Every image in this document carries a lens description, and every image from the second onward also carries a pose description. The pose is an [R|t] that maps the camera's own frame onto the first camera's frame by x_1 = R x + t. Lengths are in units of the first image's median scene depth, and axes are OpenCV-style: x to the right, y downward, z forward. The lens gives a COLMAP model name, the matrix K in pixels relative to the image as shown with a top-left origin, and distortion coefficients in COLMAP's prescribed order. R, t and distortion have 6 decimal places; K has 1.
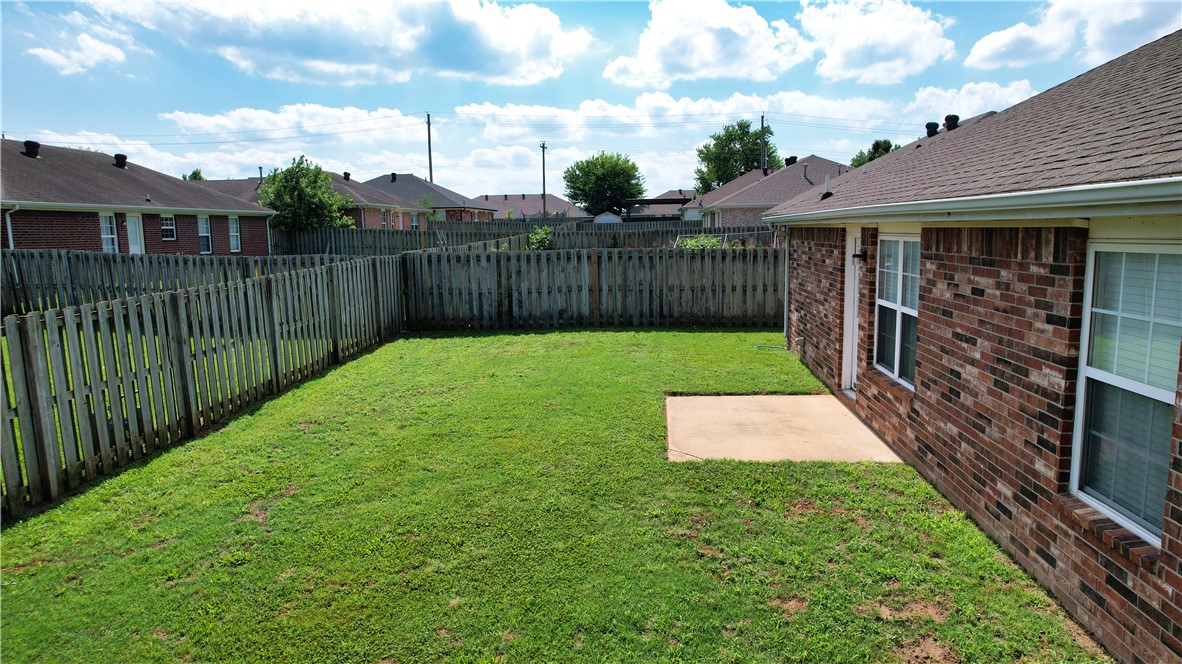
lens RADIAL K [[755.6, 0, 595.9], [0, 755.6, 333.9], [0, 0, 1]] dist [-0.077842, 0.068583]
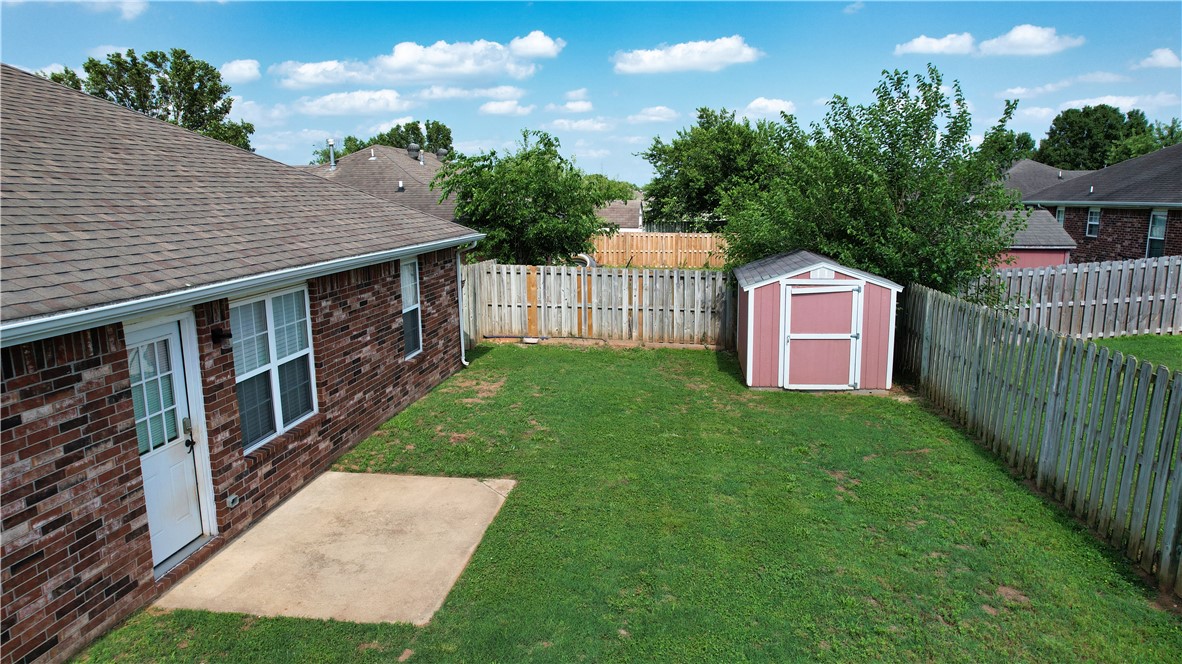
lens RADIAL K [[755.6, 0, 595.9], [0, 755.6, 333.9], [0, 0, 1]] dist [-0.077842, 0.068583]
pose [[-0.998321, 0.026485, 0.051506, -0.091066], [0.041373, 0.948448, 0.314219, -0.415842], [-0.040528, 0.315823, -0.947952, 2.146281]]
